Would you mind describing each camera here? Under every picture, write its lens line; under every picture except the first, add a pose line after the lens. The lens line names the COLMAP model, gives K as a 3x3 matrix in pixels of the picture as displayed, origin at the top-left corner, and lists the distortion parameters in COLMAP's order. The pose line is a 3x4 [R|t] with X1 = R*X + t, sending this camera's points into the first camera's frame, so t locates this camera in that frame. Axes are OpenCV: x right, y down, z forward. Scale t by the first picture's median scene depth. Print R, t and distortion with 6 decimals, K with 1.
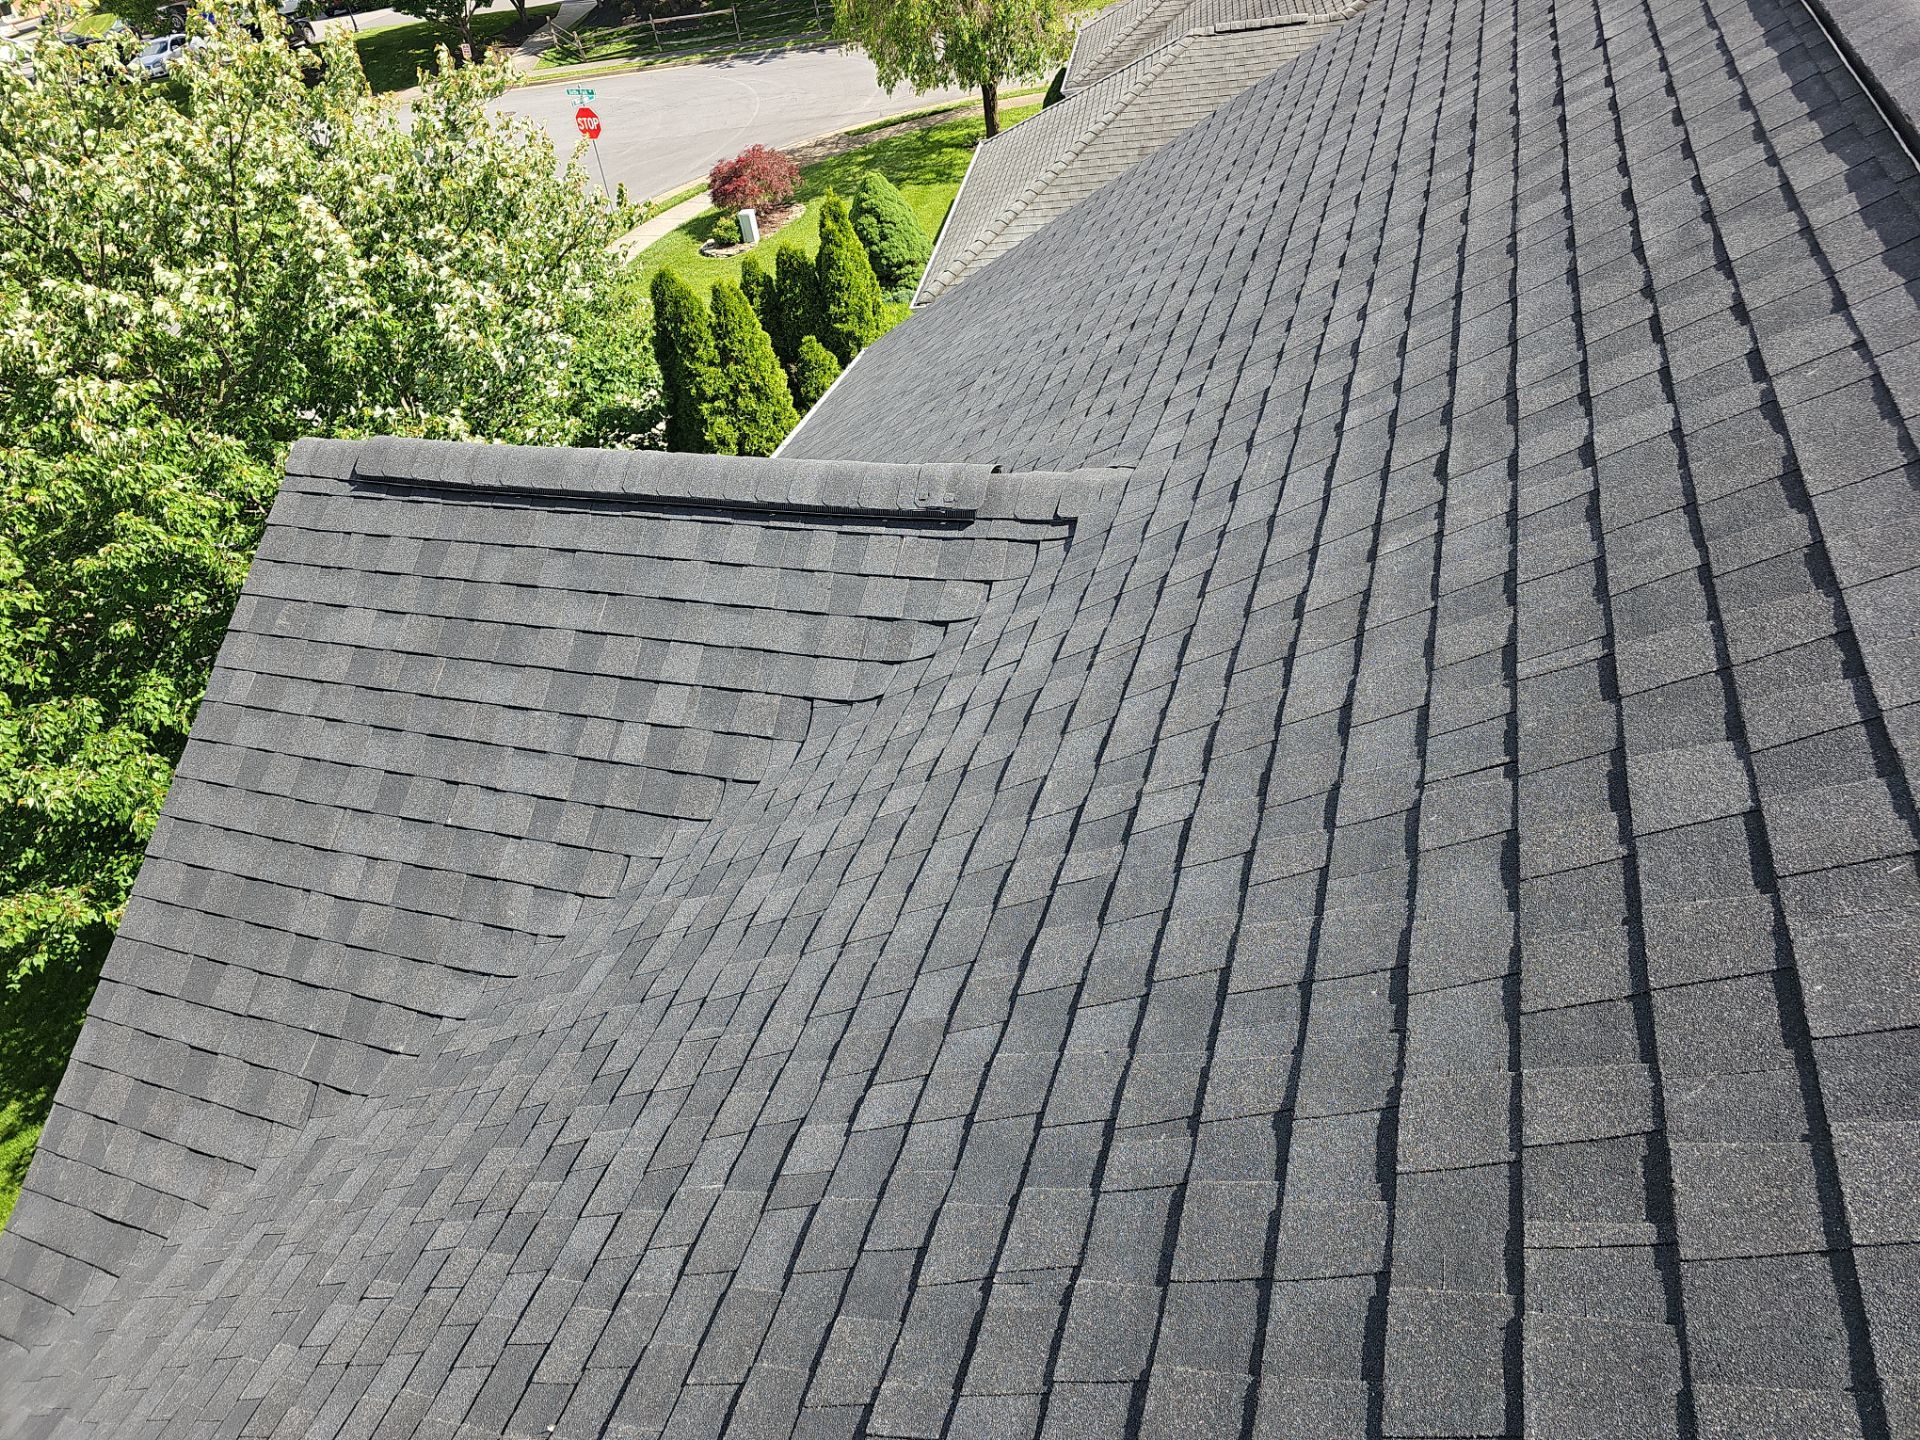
lens RADIAL K [[1232.7, 0, 968.0], [0, 1232.7, 719.1], [0, 0, 1]] dist [0.049382, -0.039000]
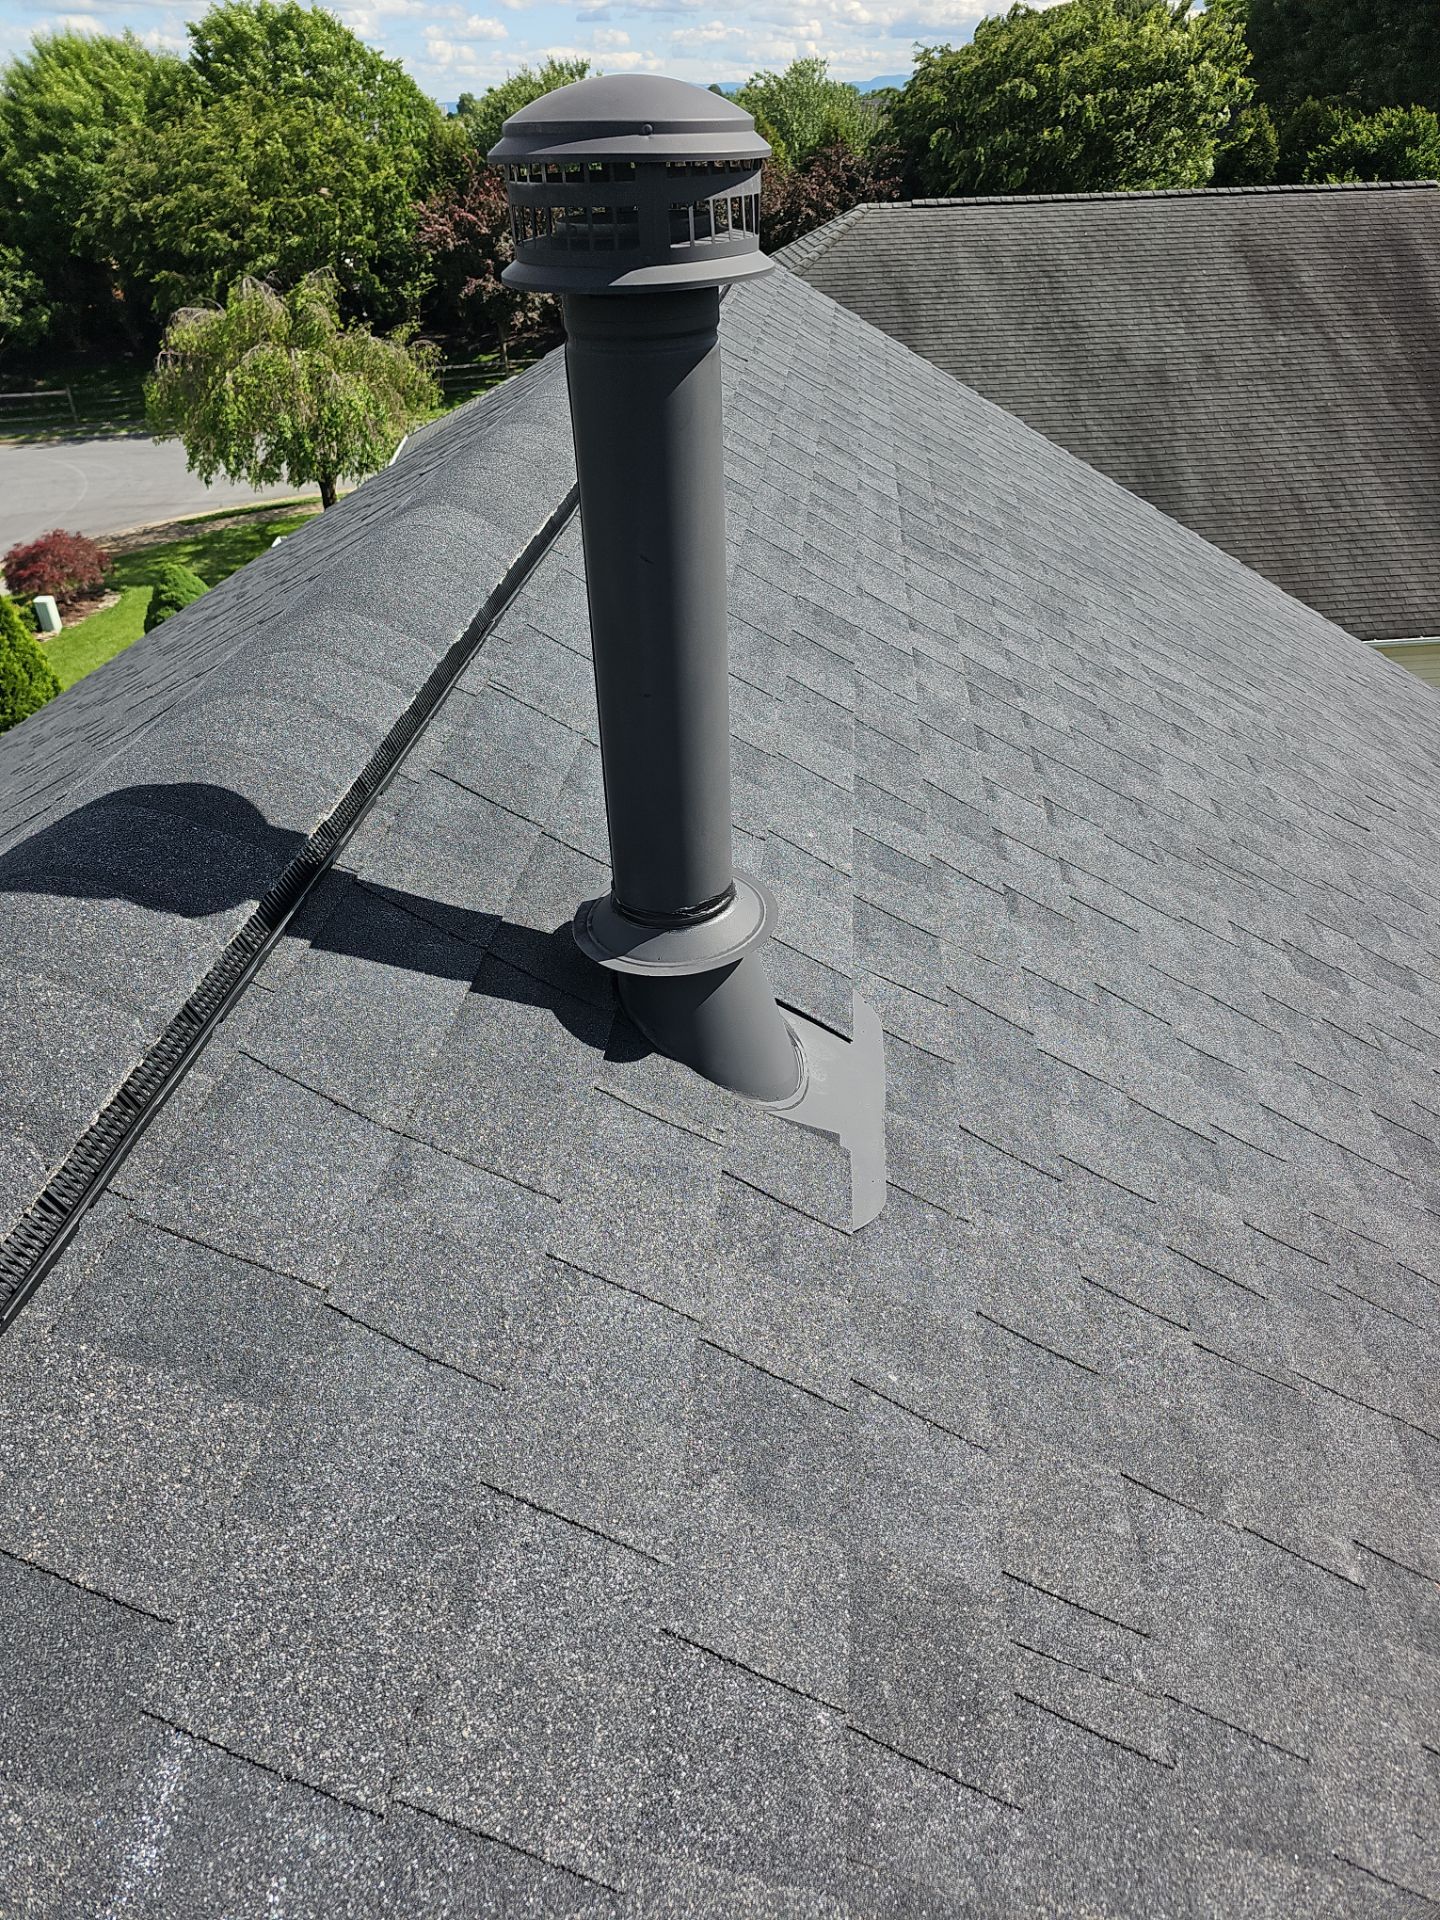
lens RADIAL K [[1232.7, 0, 714.4], [0, 1232.7, 983.8], [0, 0, 1]] dist [0.049382, -0.039000]
pose [[0.969715, -0.041912, 0.240618, 0.457807], [0.064383, 0.994187, -0.086299, -0.109302], [-0.235602, 0.099178, 0.966776, 0.165830]]
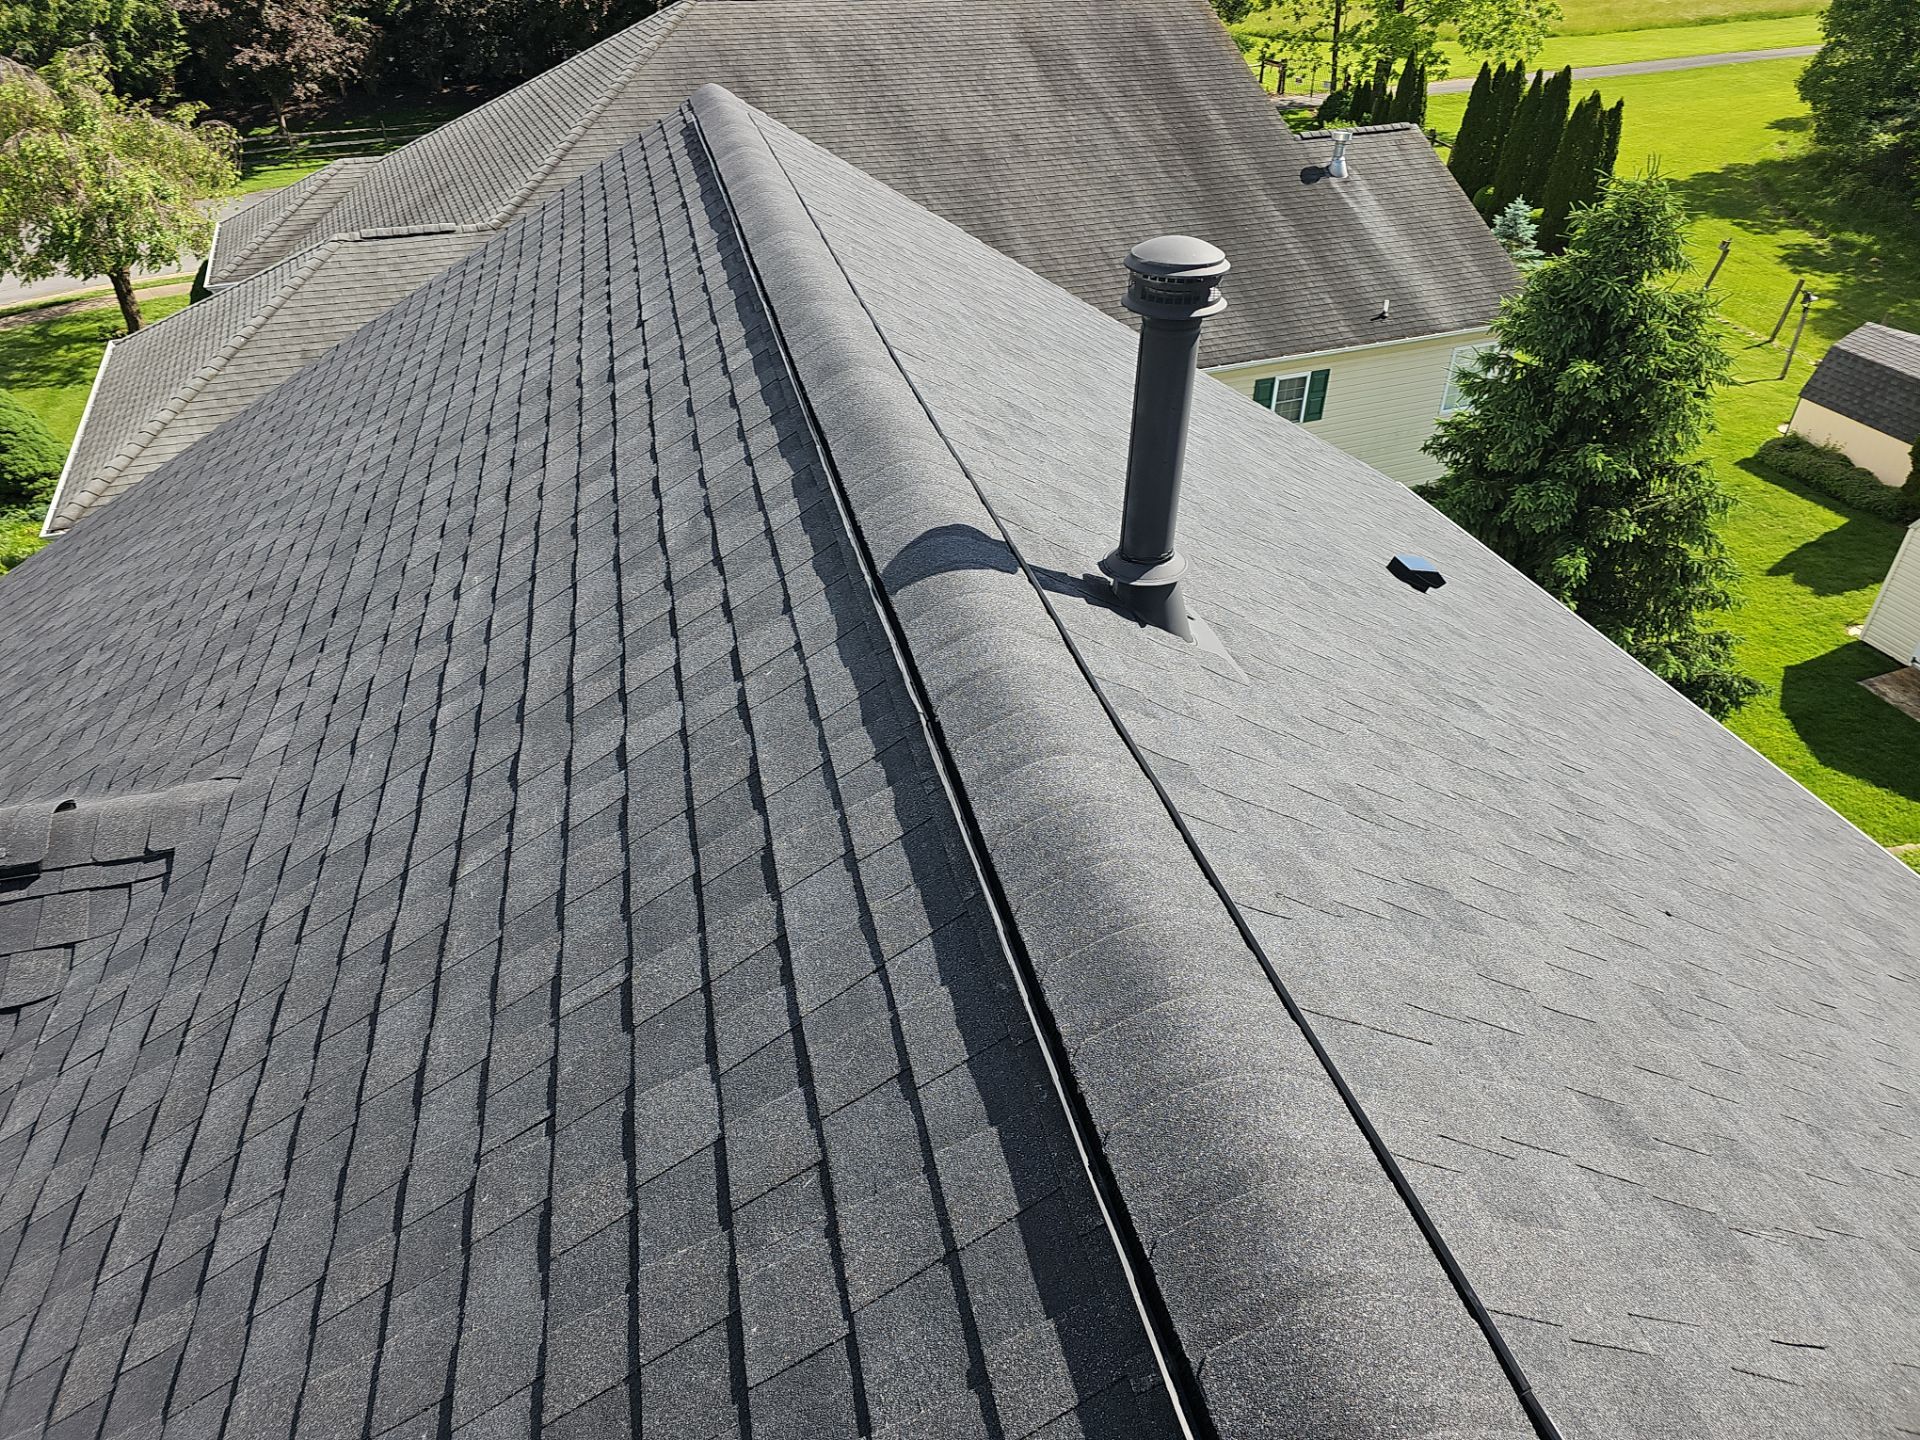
lens RADIAL K [[1232.7, 0, 930.4], [0, 1232.7, 725.0], [0, 0, 1]] dist [0.049382, -0.039000]
pose [[0.852127, -0.179055, 0.491750, 0.105571], [0.235166, 0.970446, -0.054150, -0.061729], [-0.467521, 0.161786, 0.869051, -0.037560]]
